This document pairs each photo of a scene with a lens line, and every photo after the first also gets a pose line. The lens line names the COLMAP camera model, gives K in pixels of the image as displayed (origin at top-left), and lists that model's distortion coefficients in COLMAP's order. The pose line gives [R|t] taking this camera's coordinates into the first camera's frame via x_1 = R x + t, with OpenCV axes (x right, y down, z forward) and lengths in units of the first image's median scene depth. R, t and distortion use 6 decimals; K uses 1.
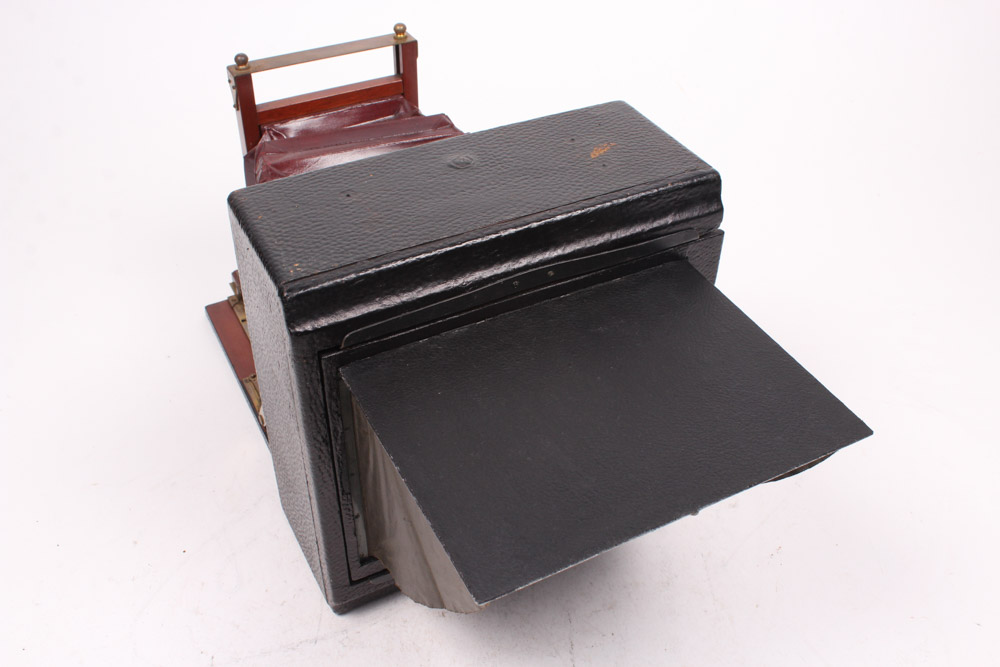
lens RADIAL K [[1023.2, 0, 500.0], [0, 1023.2, 333.5], [0, 0, 1]] dist [-0.088225, 0.011222]
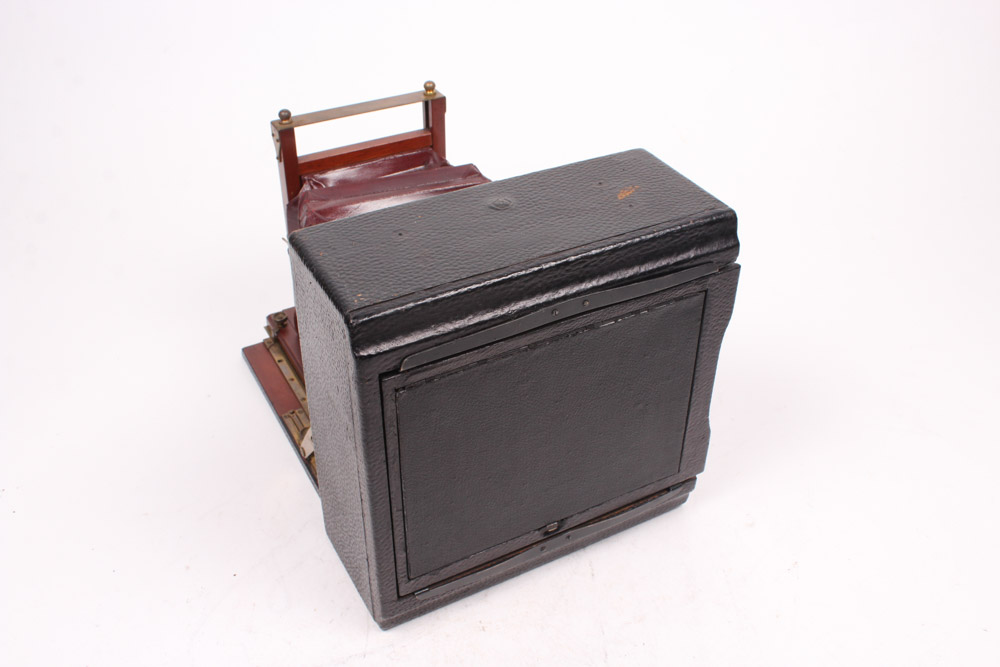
lens RADIAL K [[1023.2, 0, 500.0], [0, 1023.2, 333.5], [0, 0, 1]] dist [-0.088225, 0.011222]
pose [[0.999845, -0.012189, 0.012742, -0.053165], [0.012915, 0.998202, -0.058524, 0.034071], [-0.012006, 0.058679, 0.998205, -0.083925]]
